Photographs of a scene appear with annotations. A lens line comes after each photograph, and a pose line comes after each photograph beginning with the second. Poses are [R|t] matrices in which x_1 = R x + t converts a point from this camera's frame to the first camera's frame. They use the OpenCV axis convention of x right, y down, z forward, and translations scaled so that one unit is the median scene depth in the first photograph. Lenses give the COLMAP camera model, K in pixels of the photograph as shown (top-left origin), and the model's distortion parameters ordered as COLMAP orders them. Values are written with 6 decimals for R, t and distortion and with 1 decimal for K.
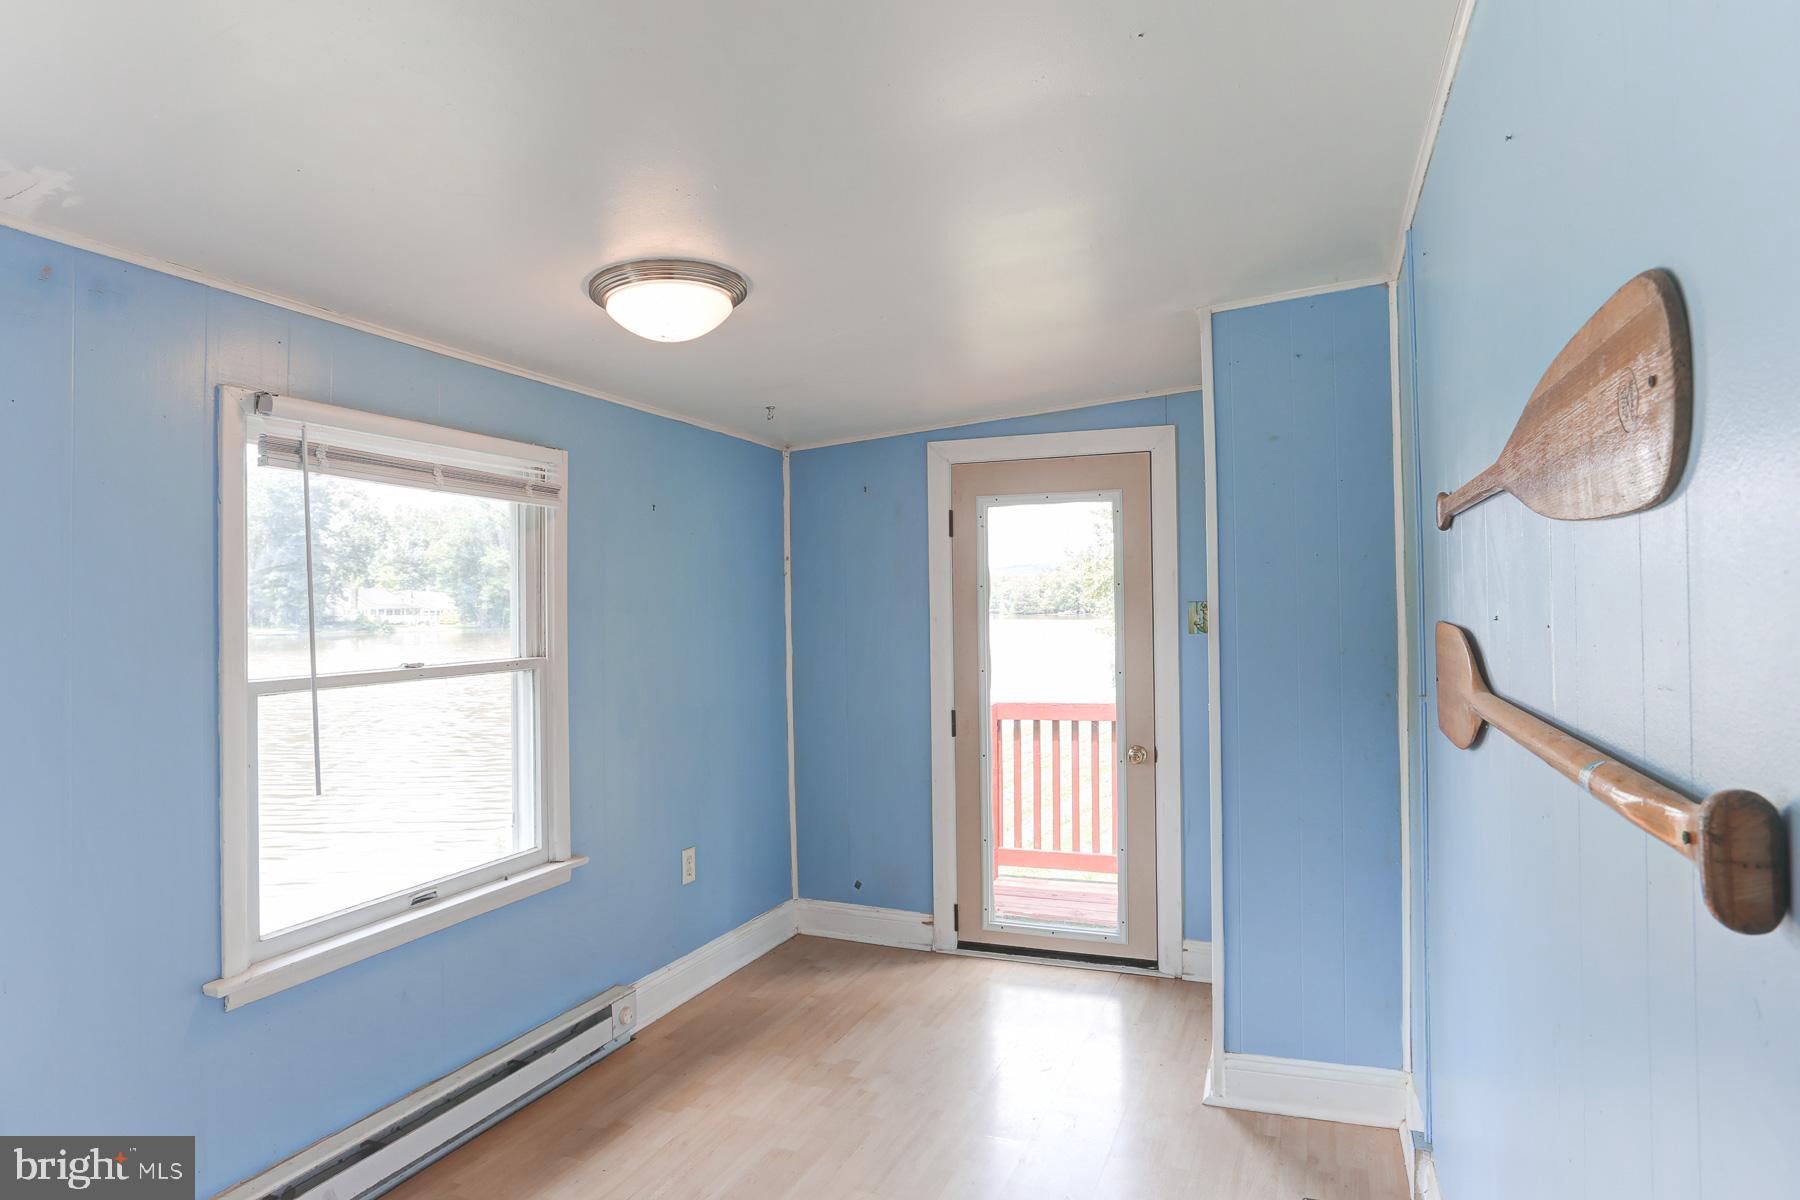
lens RADIAL K [[1014.7, 0, 910.8], [0, 1014.7, 605.1], [0, 0, 1]] dist [-0.001258, -0.000300]
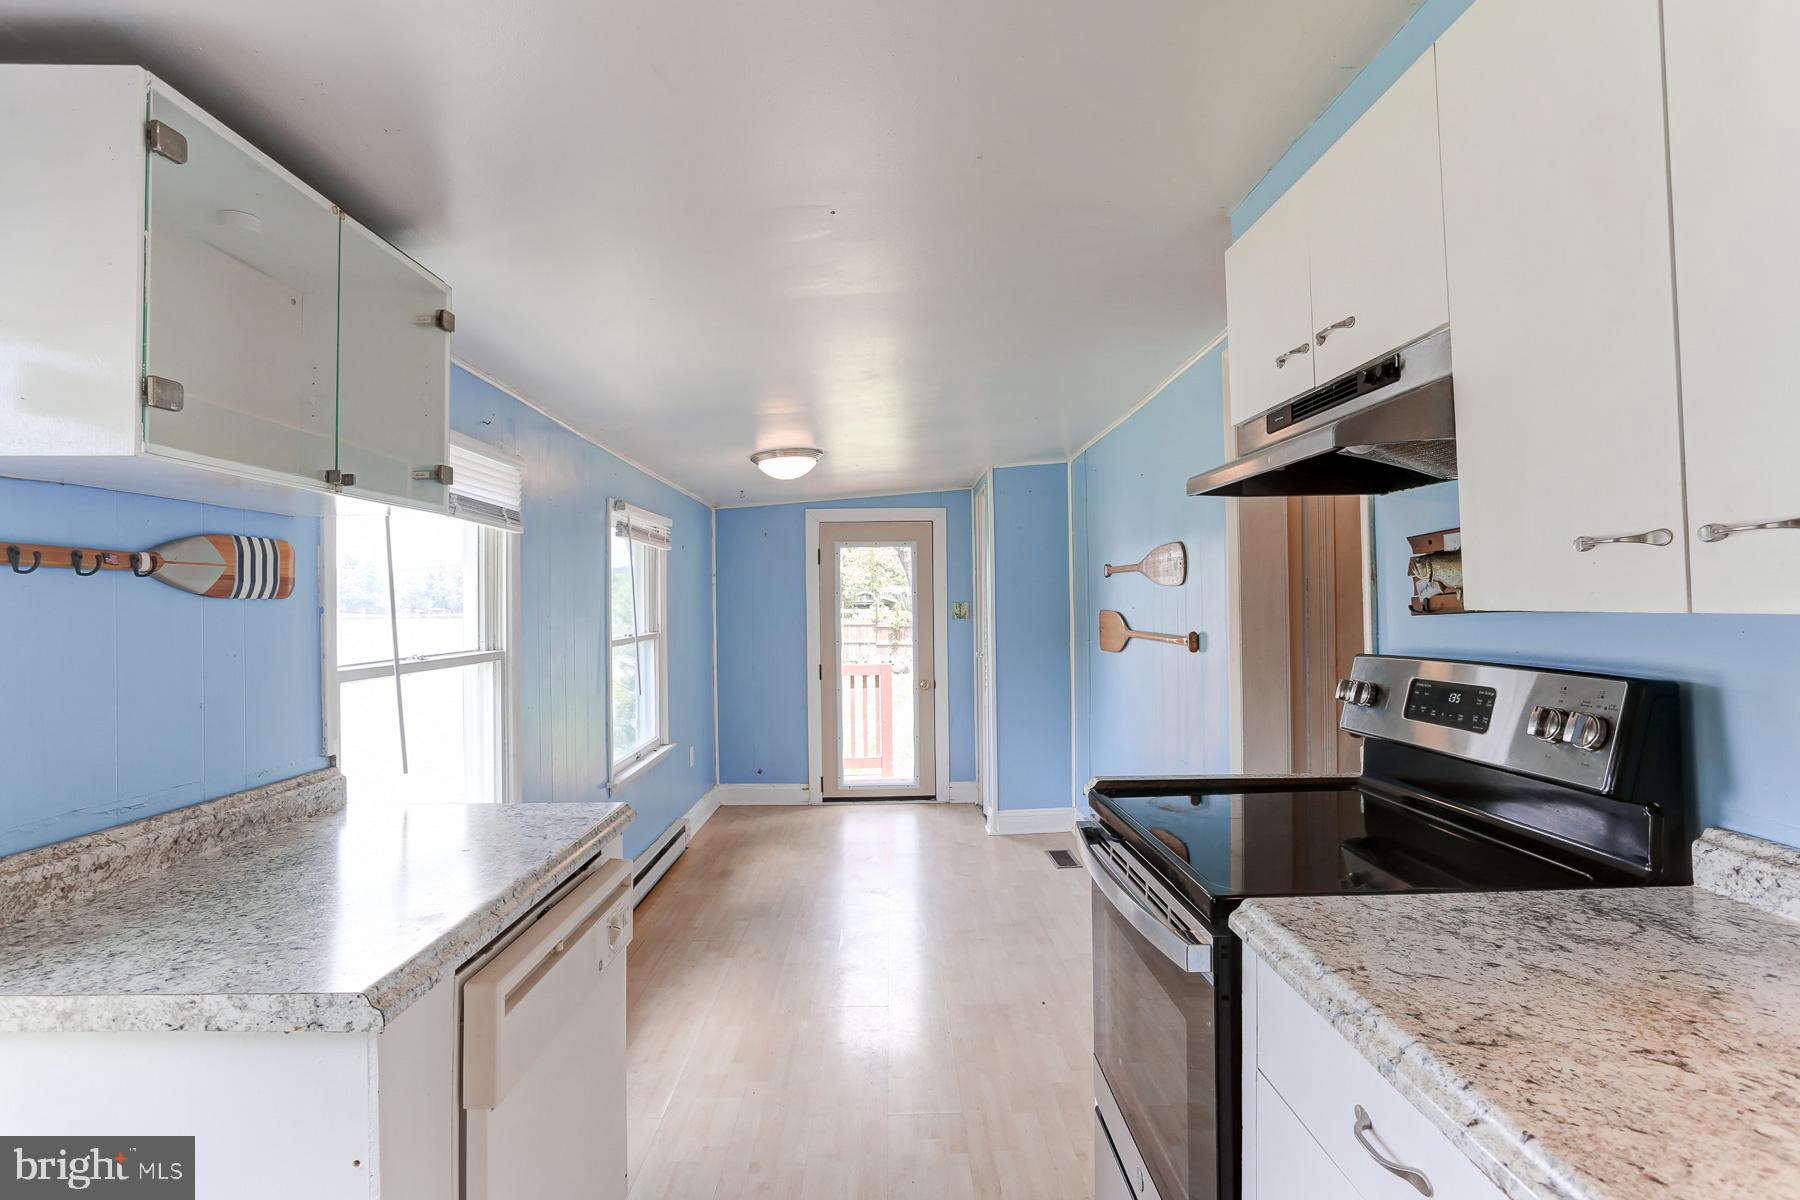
lens RADIAL K [[903.6, 0, 905.3], [0, 903.6, 591.3], [0, 0, 1]] dist [0.000206, 0.000198]
pose [[0.927148, 0.006980, 0.374631, -0.408137], [-0.002163, 0.999910, -0.013277, -0.000578], [-0.374690, 0.011499, 0.927079, -0.490241]]
